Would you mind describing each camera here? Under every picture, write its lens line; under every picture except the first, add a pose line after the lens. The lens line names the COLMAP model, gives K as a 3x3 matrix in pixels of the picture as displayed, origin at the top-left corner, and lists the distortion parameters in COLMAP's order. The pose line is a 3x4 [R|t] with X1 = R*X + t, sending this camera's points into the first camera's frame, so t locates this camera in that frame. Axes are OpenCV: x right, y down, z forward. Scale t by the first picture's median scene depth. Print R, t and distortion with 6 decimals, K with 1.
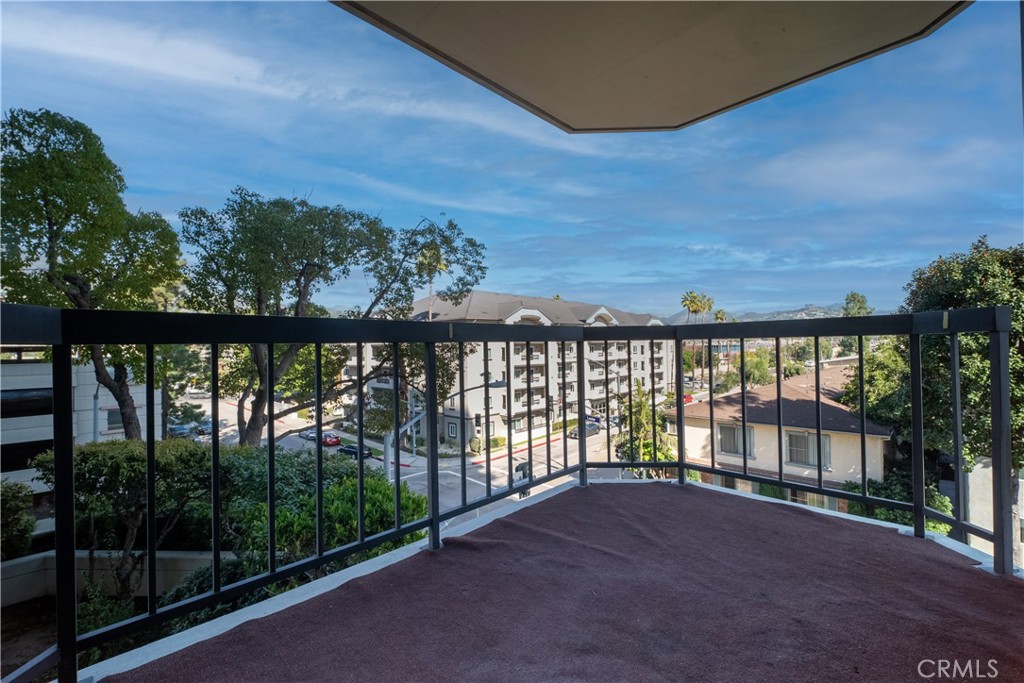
lens RADIAL K [[424.5, 0, 511.8], [0, 424.5, 342.3], [0, 0, 1]] dist [-0.001577, 0.000051]
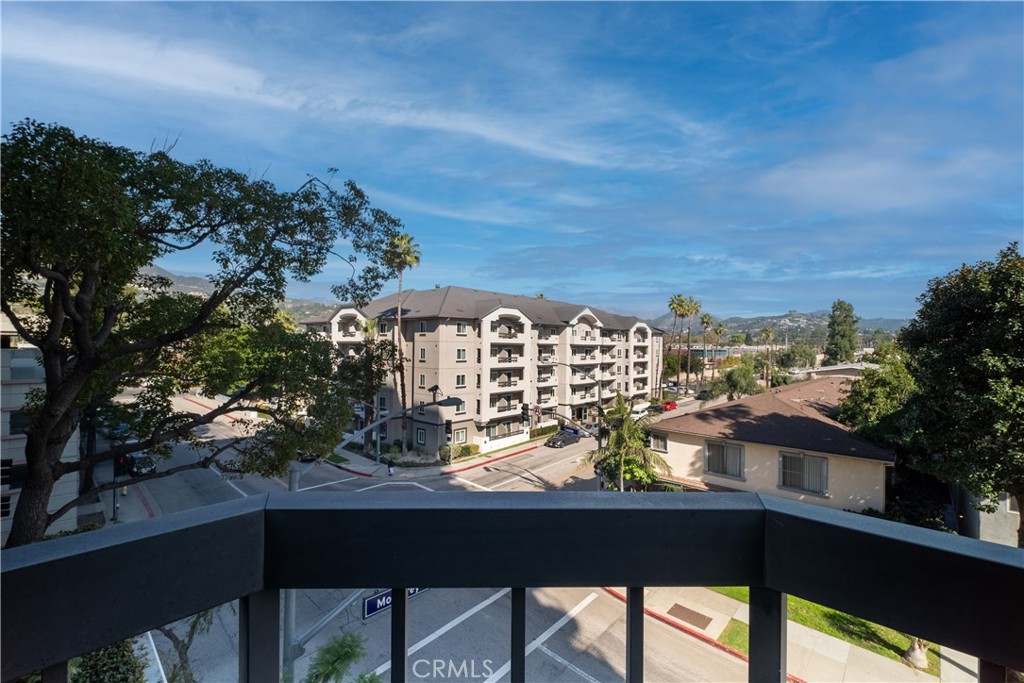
lens RADIAL K [[424.5, 0, 512.1], [0, 424.5, 342.2], [0, 0, 1]] dist [-0.001577, 0.000051]
pose [[0.999075, 0.028075, 0.032579, 0.031273], [-0.028286, 0.999582, 0.006015, -0.013190], [-0.032396, -0.006931, 0.999451, 0.096781]]
